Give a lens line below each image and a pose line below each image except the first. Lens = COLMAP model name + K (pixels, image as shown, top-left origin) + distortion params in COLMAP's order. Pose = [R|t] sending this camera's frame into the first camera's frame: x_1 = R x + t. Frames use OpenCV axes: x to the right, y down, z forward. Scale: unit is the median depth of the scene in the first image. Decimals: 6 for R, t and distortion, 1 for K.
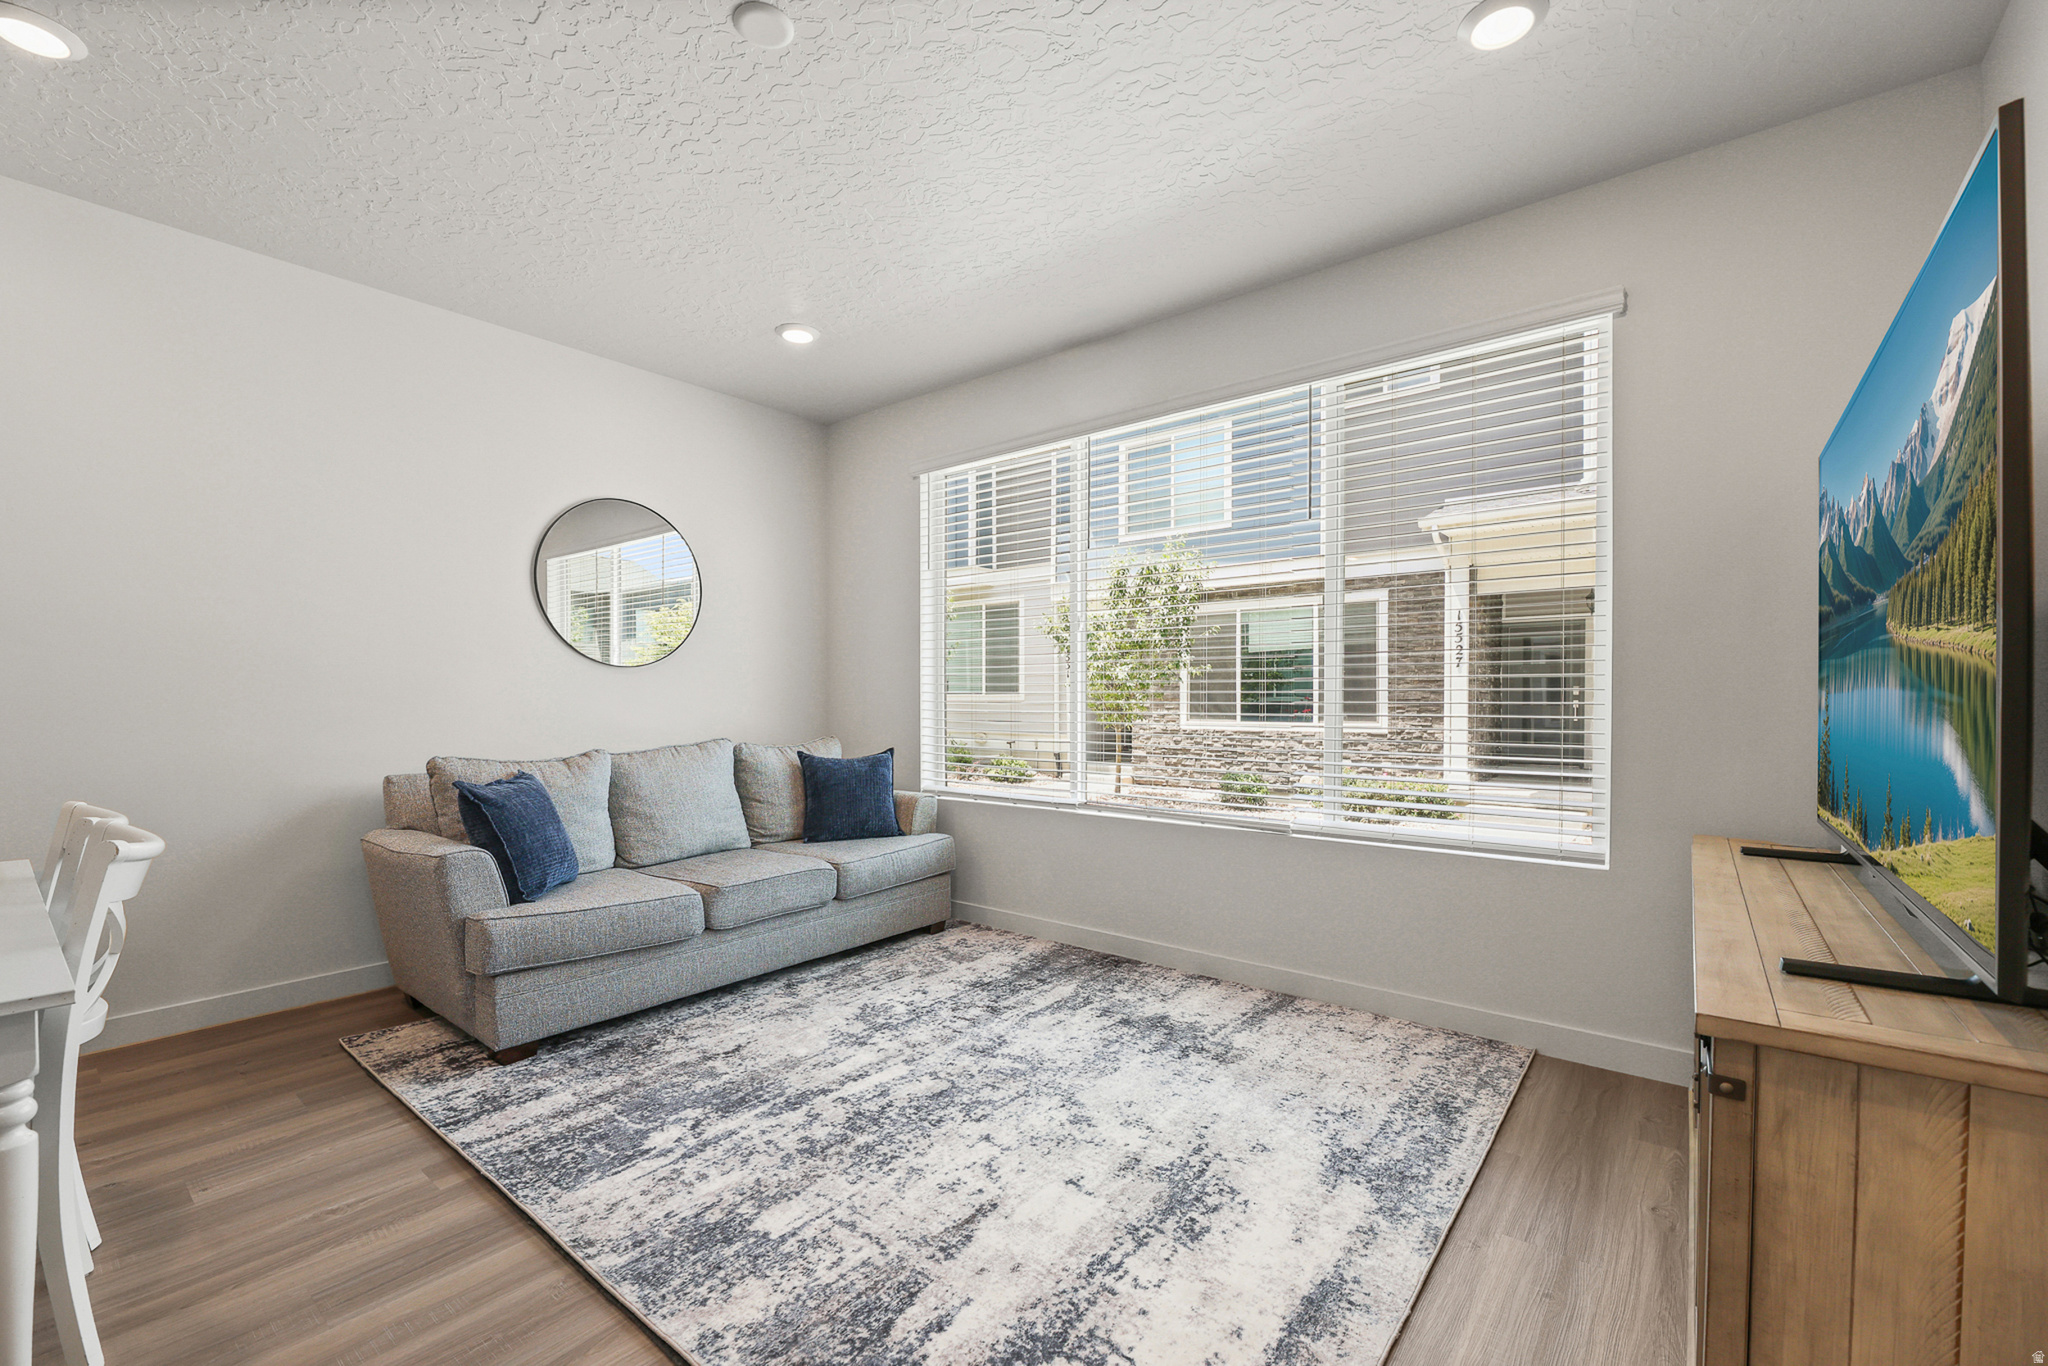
lens RADIAL K [[844.0, 0, 1042.3], [0, 844.0, 723.3], [0, 0, 1]] dist [-0.017398, 0.000134]
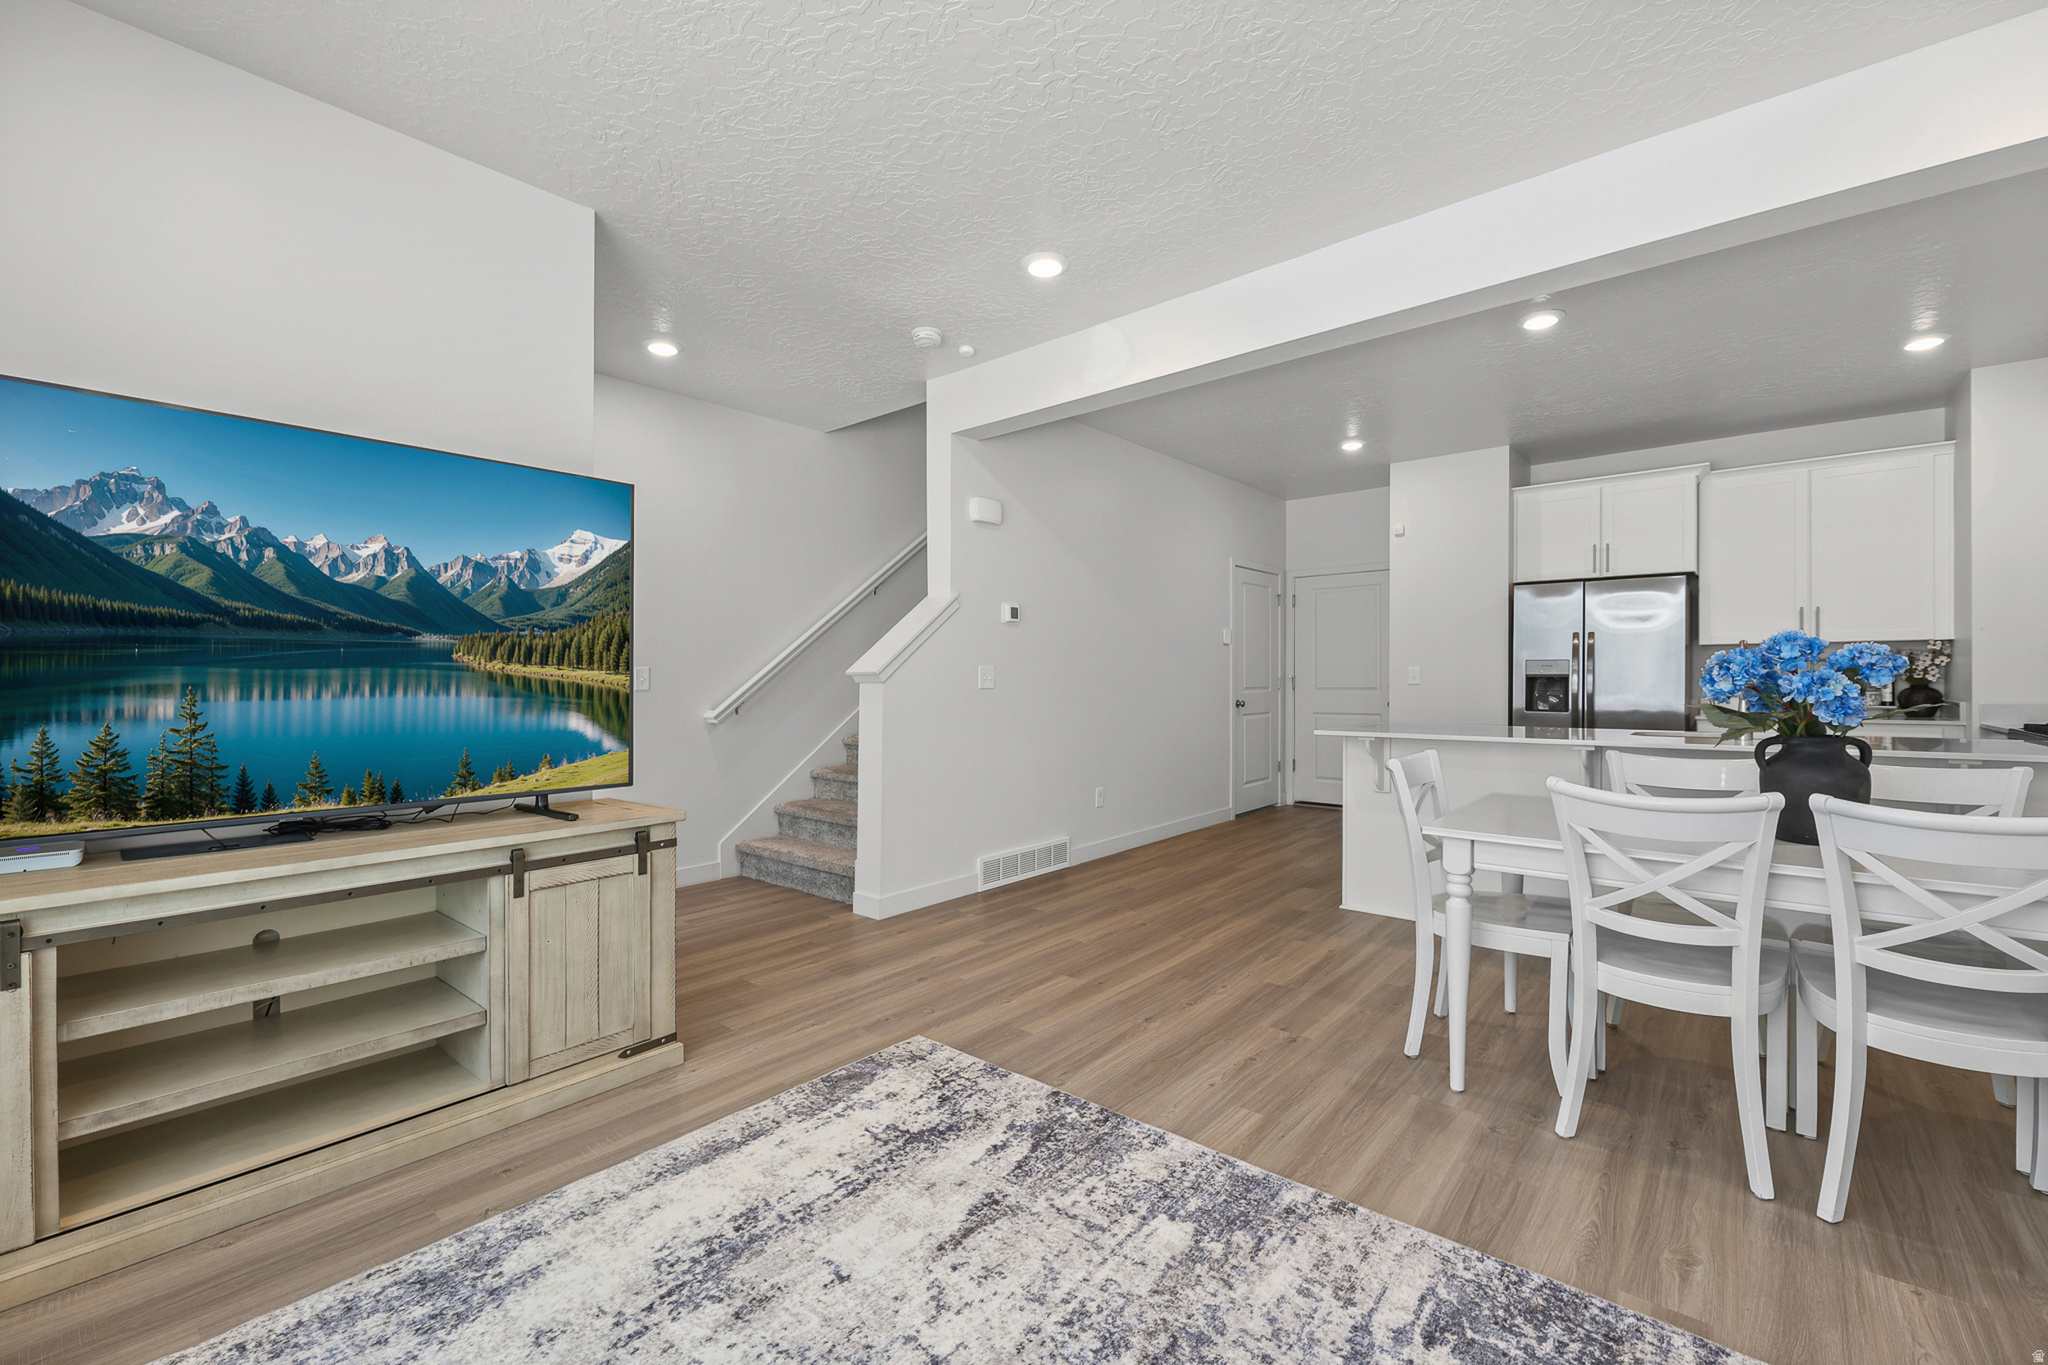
lens RADIAL K [[852.7, 0, 1024.0], [0, 852.7, 682.5], [0, 0, 1]] dist [-0.011192, -0.000008]
pose [[-0.998449, 0.003603, 0.055560, -0.162930], [0.005012, 0.999669, 0.025242, -0.045021], [-0.055451, 0.025482, -0.998136, 1.546072]]
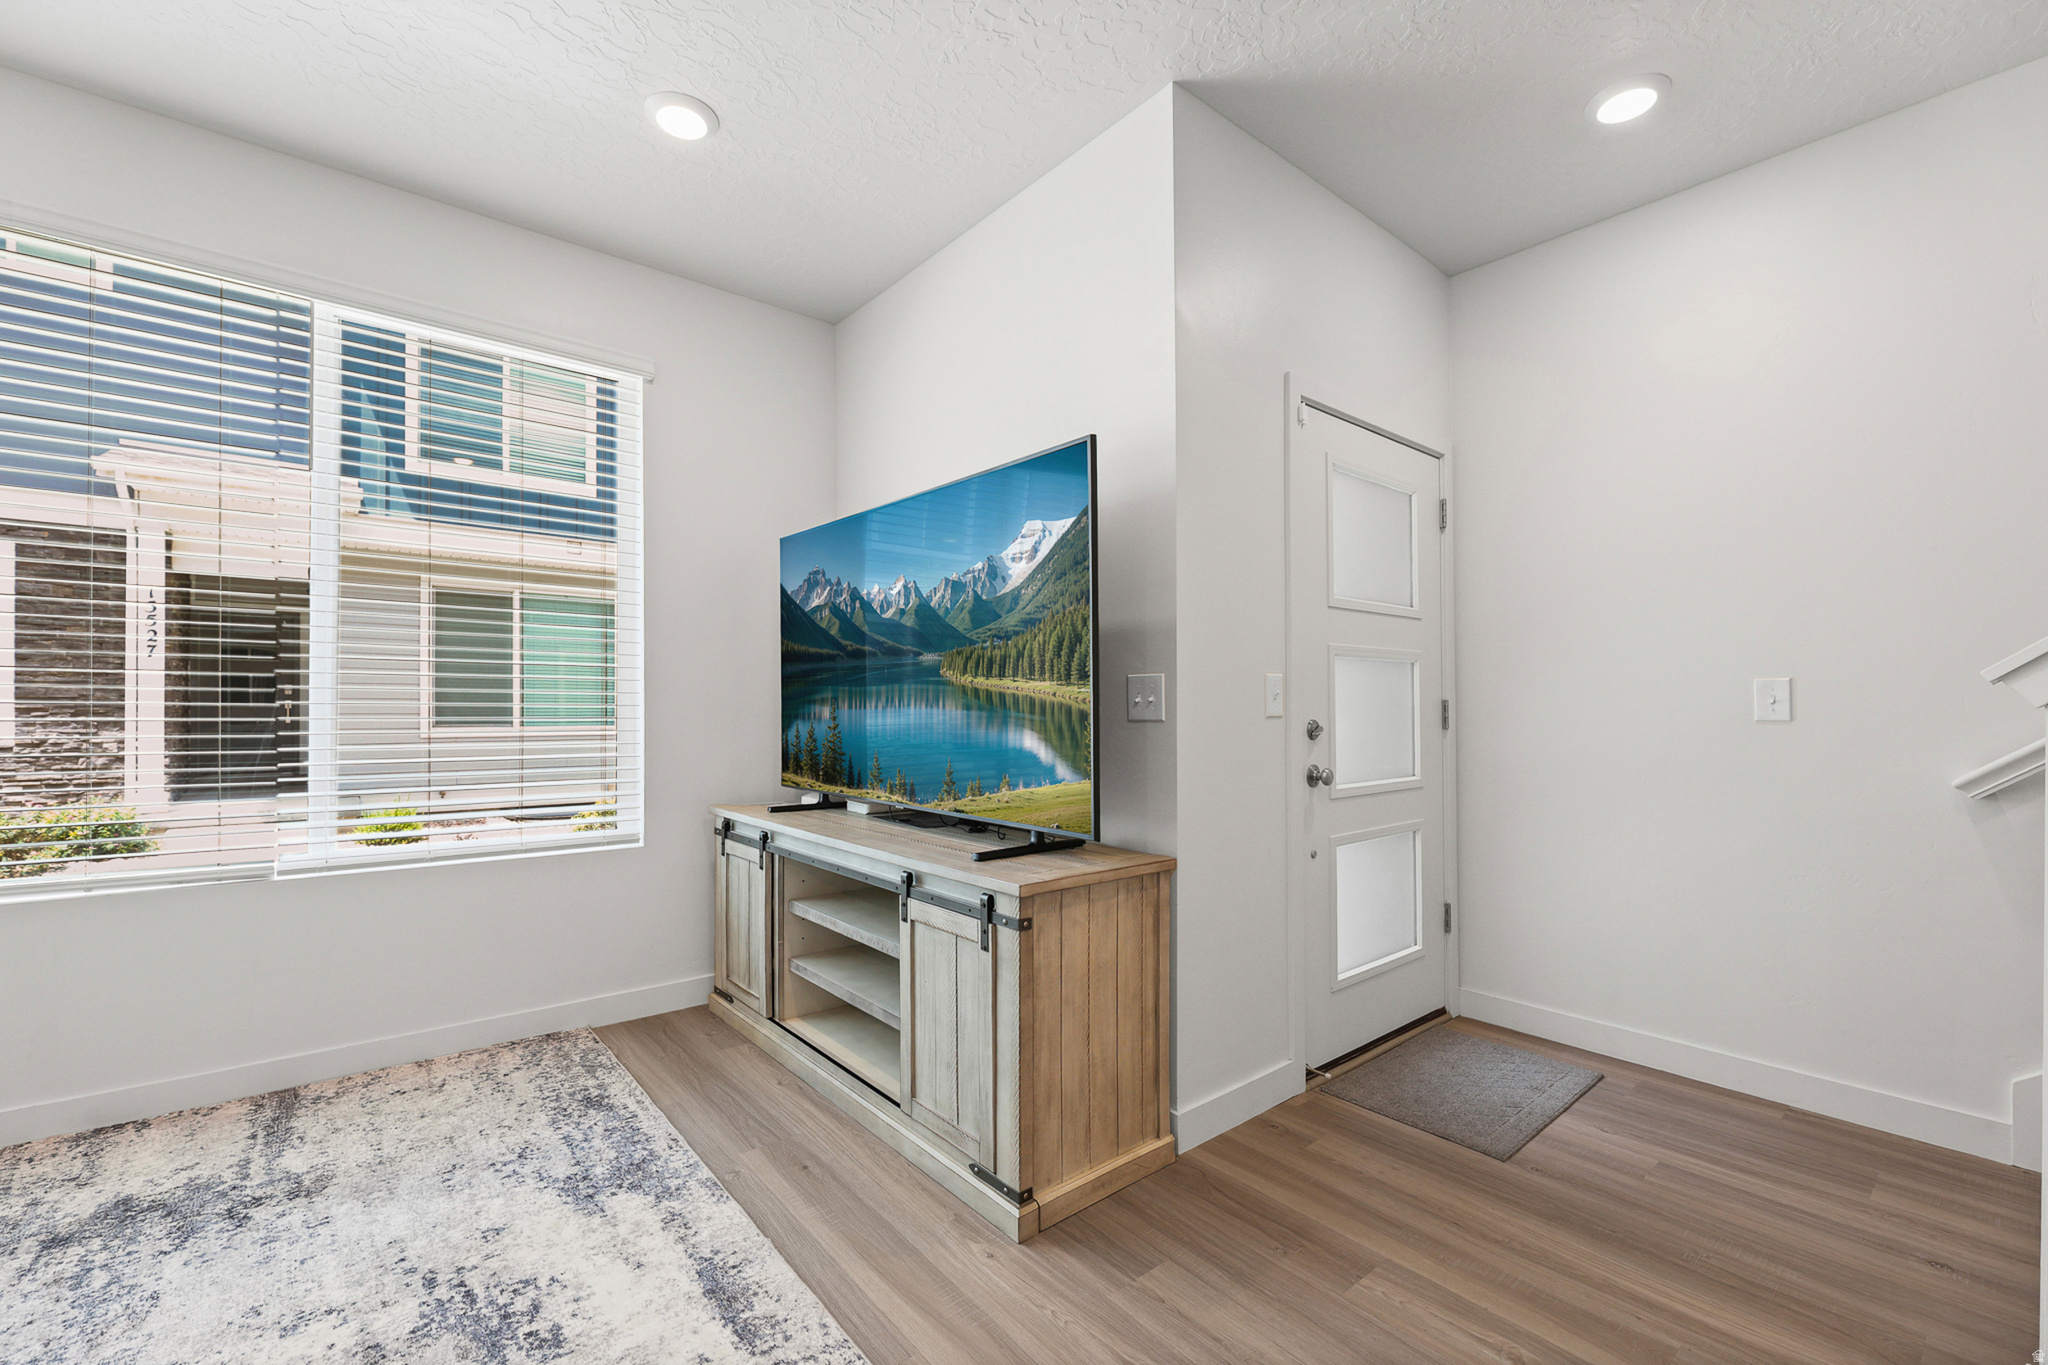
lens RADIAL K [[828.6, 0, 988.8], [0, 828.6, 627.7], [0, 0, 1]] dist [0.001188, -0.003580]
pose [[0.239605, 0.089149, 0.966769, -0.445308], [0.022349, 0.995005, -0.097291, -0.005997], [-0.970613, 0.044917, 0.236416, 0.272863]]
